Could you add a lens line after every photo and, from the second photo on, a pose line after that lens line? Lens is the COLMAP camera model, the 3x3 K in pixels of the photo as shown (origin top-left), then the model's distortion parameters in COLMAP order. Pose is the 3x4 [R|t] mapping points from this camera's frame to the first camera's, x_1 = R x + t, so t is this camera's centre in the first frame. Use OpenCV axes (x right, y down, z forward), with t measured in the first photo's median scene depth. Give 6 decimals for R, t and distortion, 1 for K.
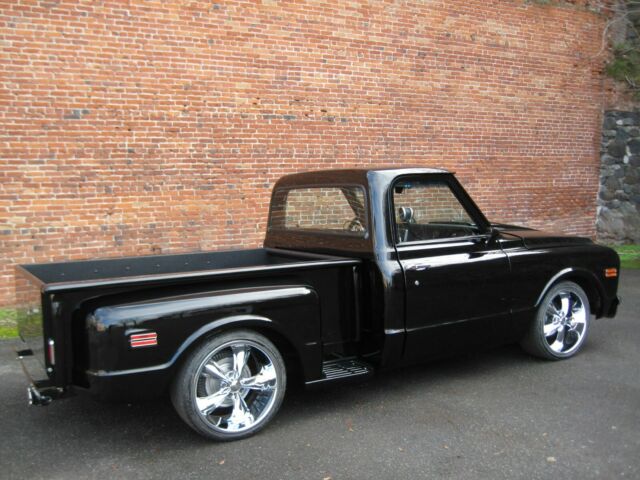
lens RADIAL K [[665.9, 0, 325.2], [0, 665.9, 239.5], [0, 0, 1]] dist [-0.151823, 0.190841]
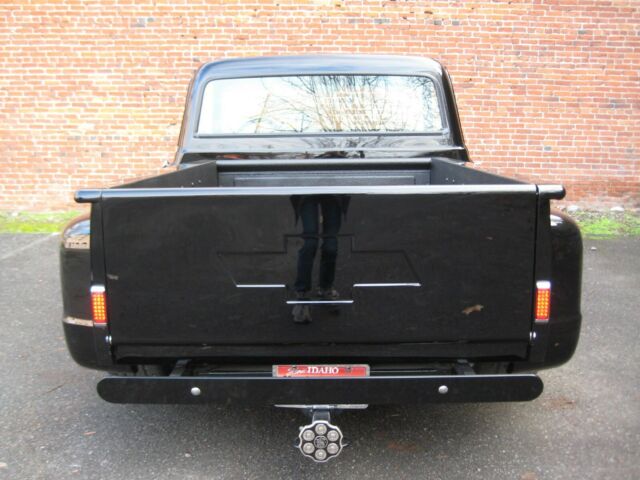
lens RADIAL K [[665.9, 0, 325.2], [0, 665.9, 239.5], [0, 0, 1]] dist [-0.151823, 0.190841]
pose [[0.867582, 0.113944, -0.484064, 0.336567], [-0.068665, 0.991521, 0.110325, 0.006880], [0.492530, -0.062478, 0.868050, 0.222530]]
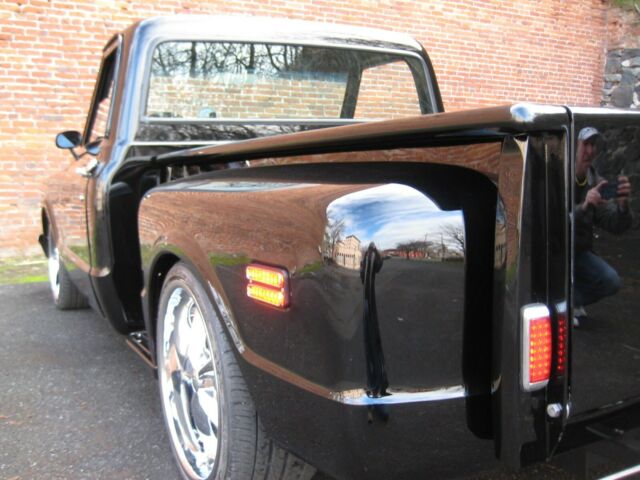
lens RADIAL K [[665.9, 0, 325.2], [0, 665.9, 239.5], [0, 0, 1]] dist [-0.151823, 0.190841]
pose [[0.999738, 0.016102, -0.016249, 0.138238], [-0.015806, 0.999710, 0.018150, 0.038982], [0.016536, -0.017889, 0.999703, 0.267316]]
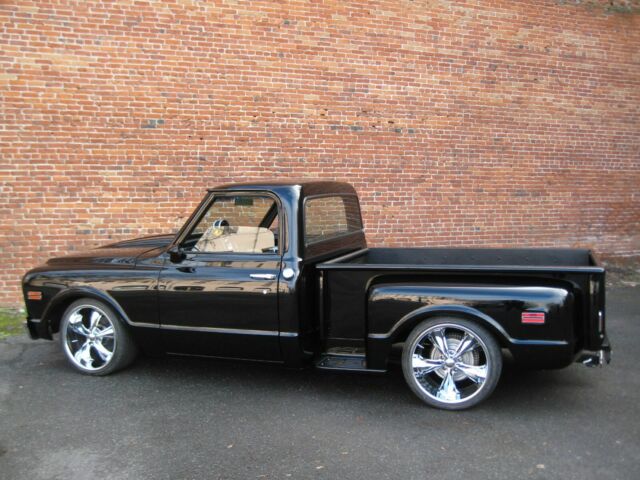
lens RADIAL K [[665.9, 0, 325.2], [0, 665.9, 239.5], [0, 0, 1]] dist [-0.151823, 0.190841]
pose [[0.988957, 0.029070, -0.145323, 0.054615], [-0.031072, 0.999451, -0.011528, 0.001539], [0.144908, 0.015916, 0.989317, -0.022913]]
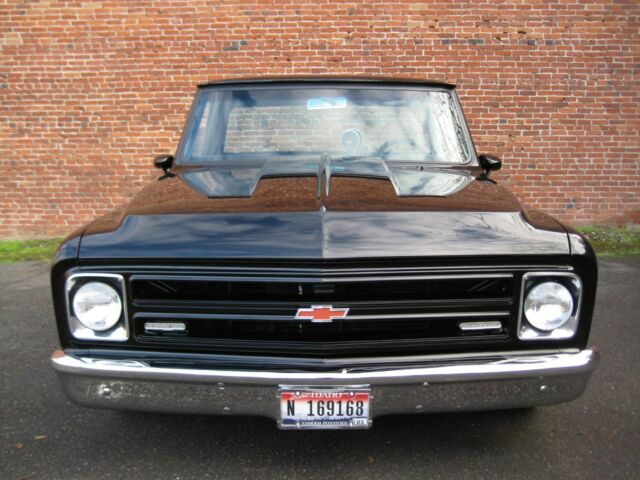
lens RADIAL K [[665.9, 0, 325.2], [0, 665.9, 239.5], [0, 0, 1]] dist [-0.151823, 0.190841]
pose [[0.853995, 0.088263, -0.512739, 0.244729], [-0.054500, 0.995259, 0.080551, 0.012682], [0.517418, -0.040845, 0.854757, 0.176241]]
